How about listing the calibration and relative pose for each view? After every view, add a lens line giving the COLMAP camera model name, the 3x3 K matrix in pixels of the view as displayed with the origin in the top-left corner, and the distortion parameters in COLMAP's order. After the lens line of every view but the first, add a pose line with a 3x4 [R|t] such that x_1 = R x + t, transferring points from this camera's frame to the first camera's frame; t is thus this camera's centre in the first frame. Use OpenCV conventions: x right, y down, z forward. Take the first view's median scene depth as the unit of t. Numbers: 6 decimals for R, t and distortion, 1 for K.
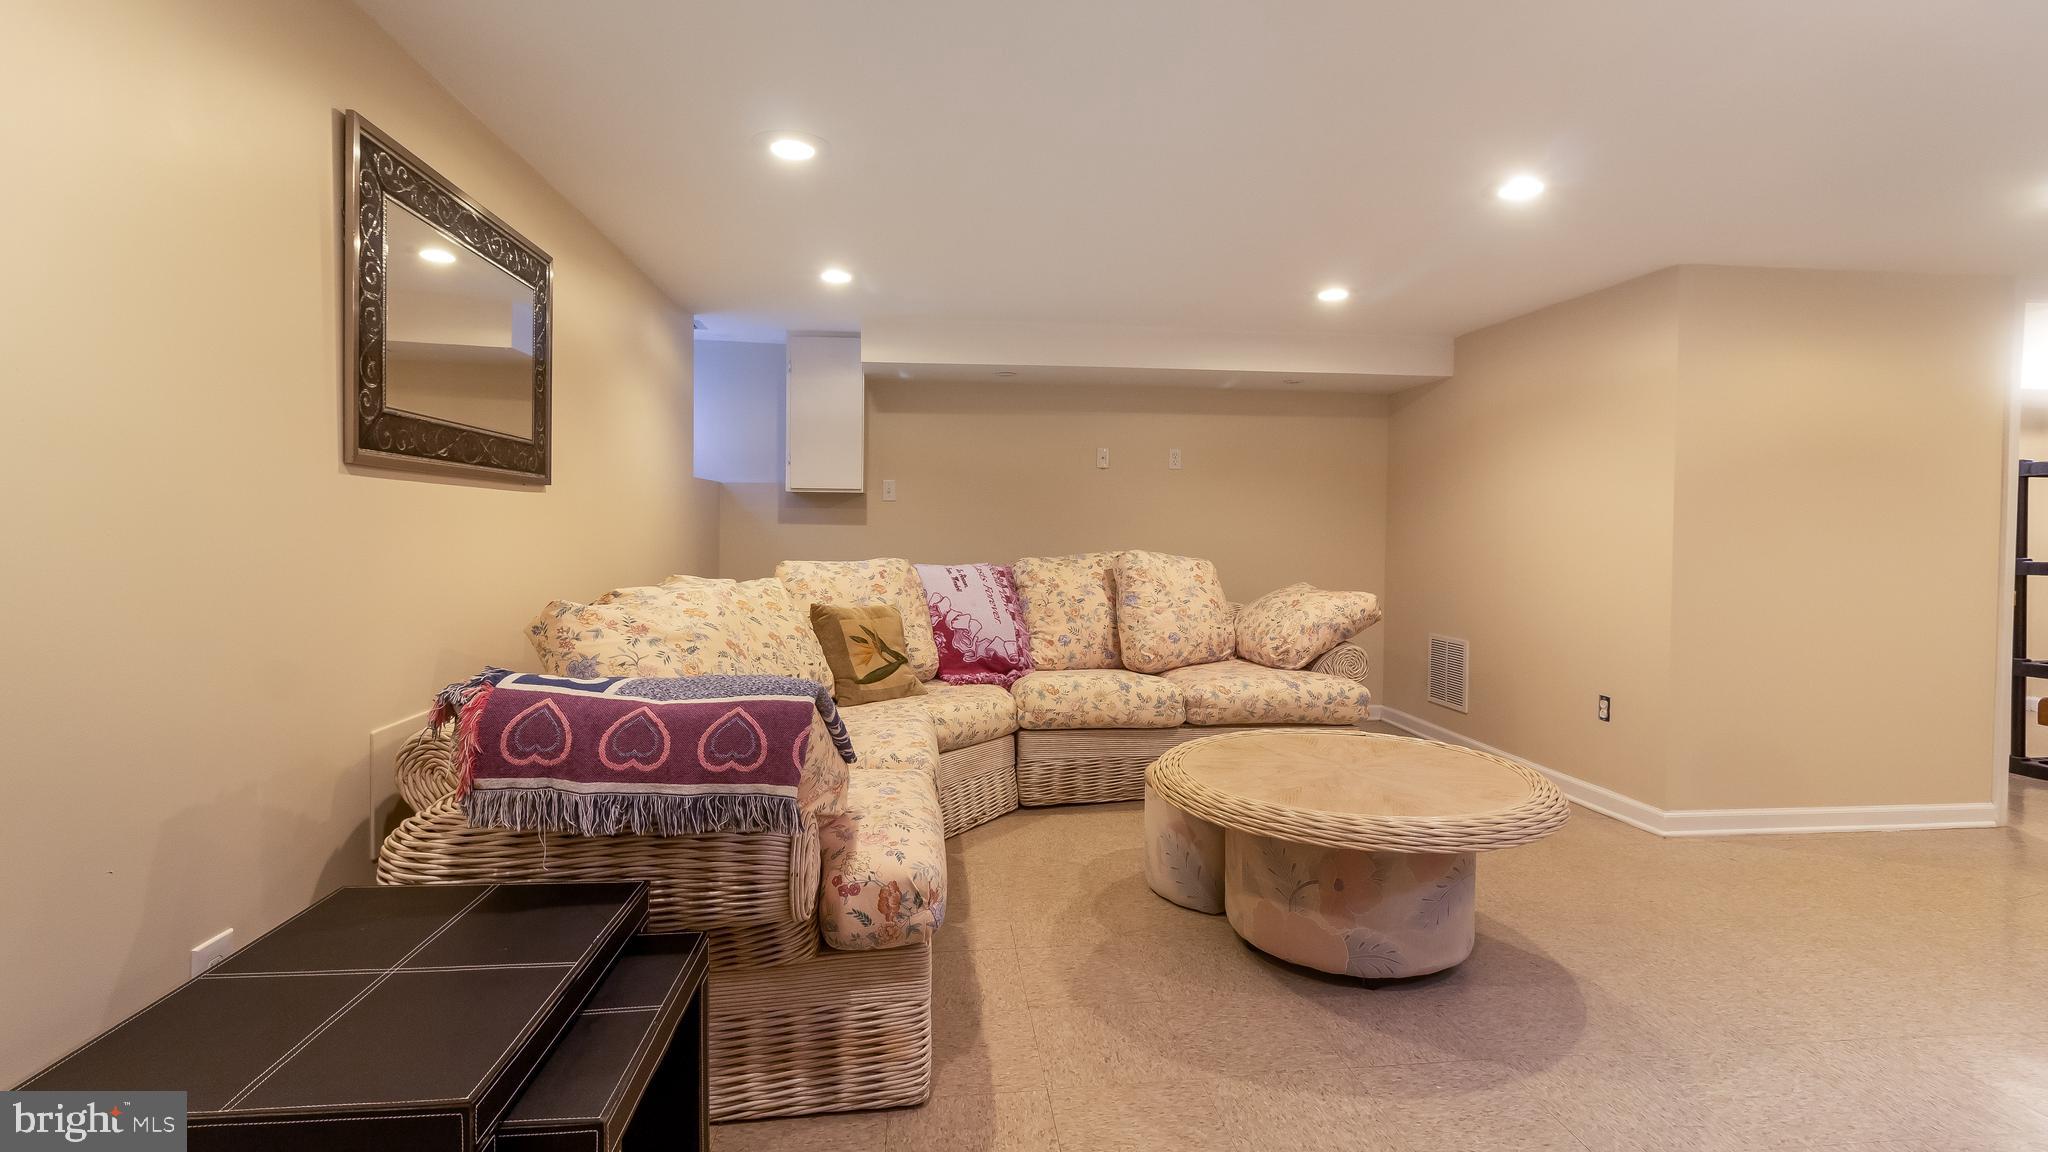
lens RADIAL K [[944.8, 0, 1019.5], [0, 944.8, 555.2], [0, 0, 1]] dist [0.001999, 0.002698]
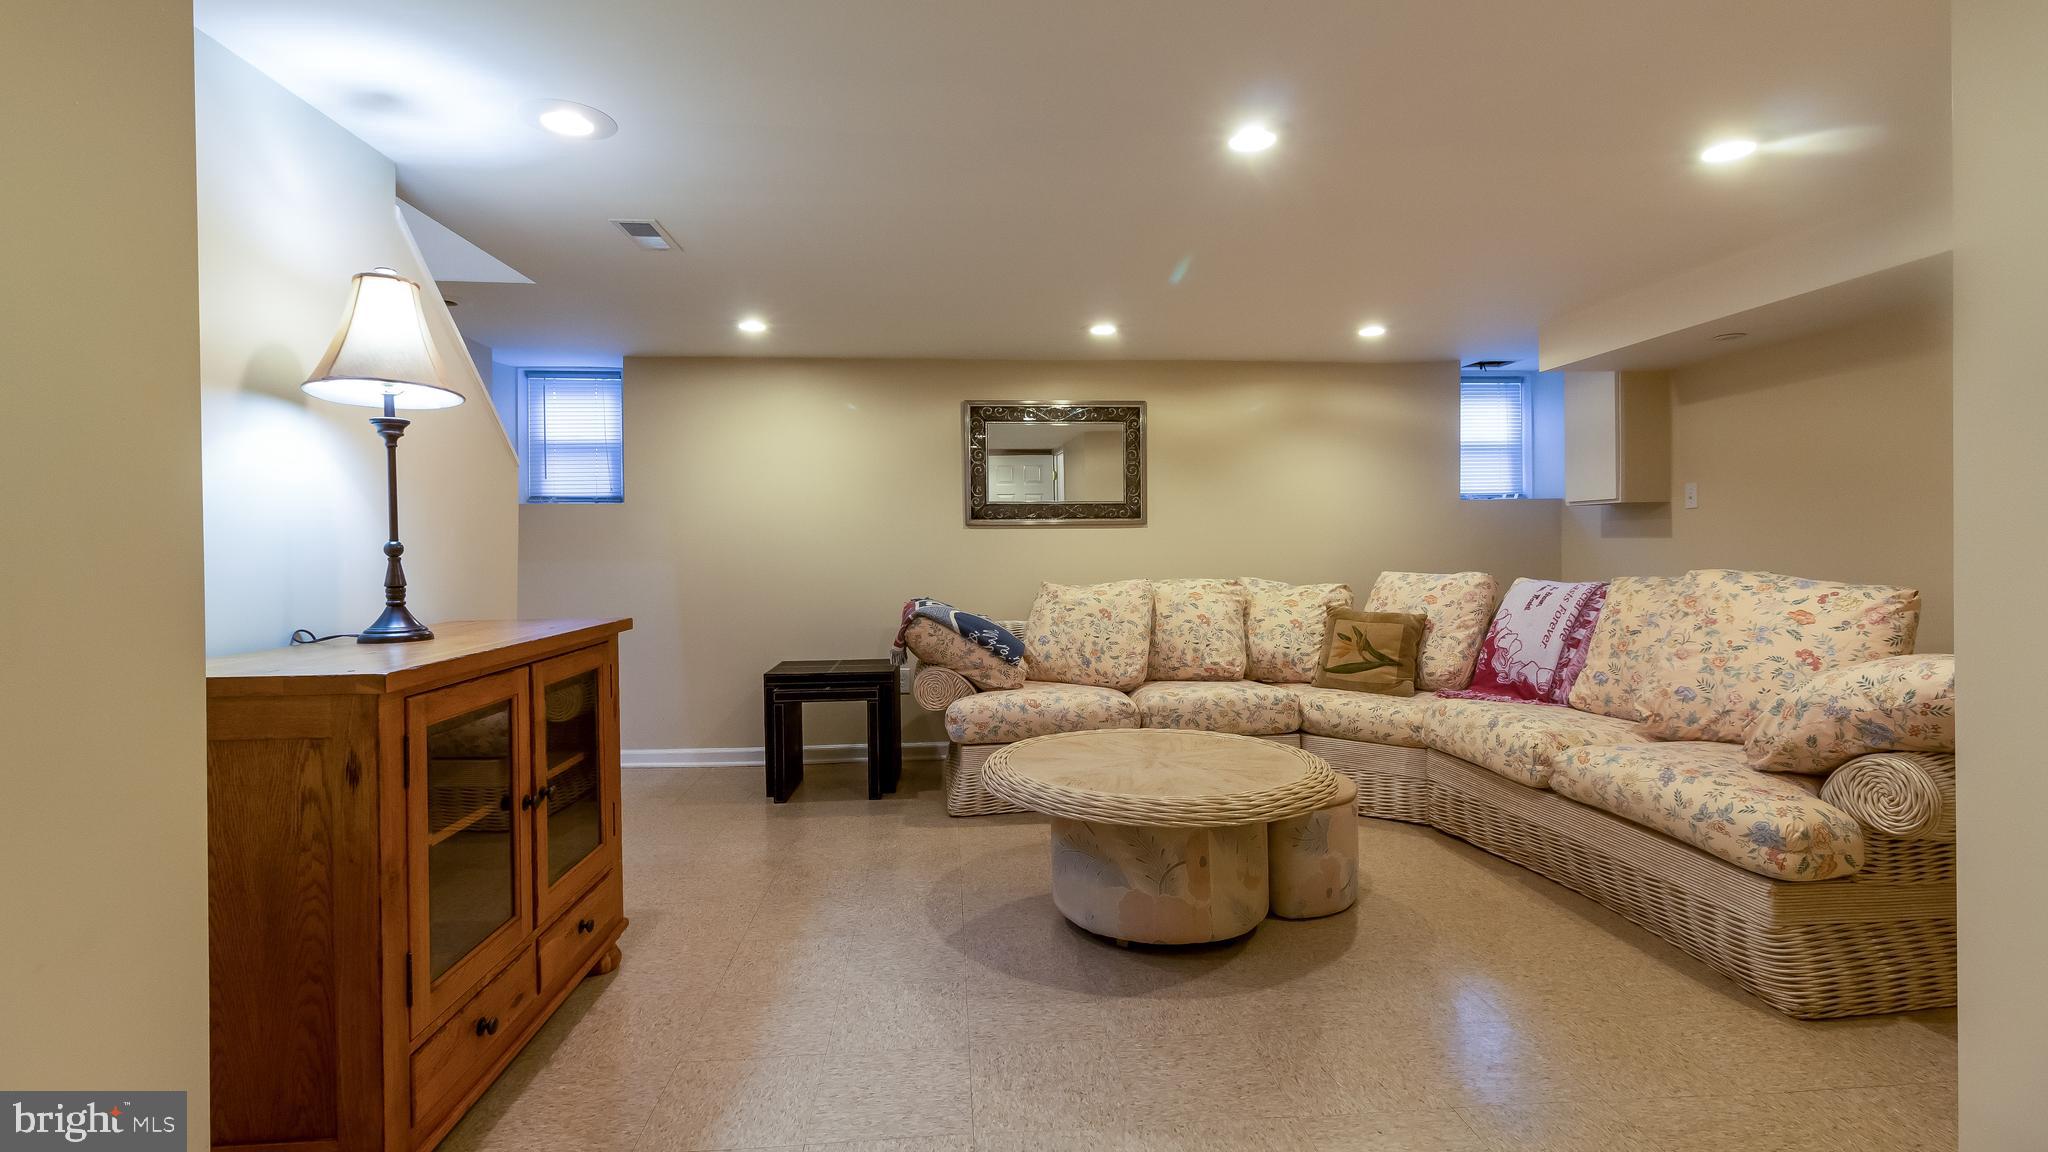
lens RADIAL K [[944.8, 0, 1021.6], [0, 944.8, 570.4], [0, 0, 1]] dist [0.001999, 0.002698]
pose [[-0.031744, 0.017813, -0.999337, 0.954243], [-0.018891, 0.999652, 0.018418, -0.008990], [0.999317, 0.019463, -0.031397, 0.573406]]
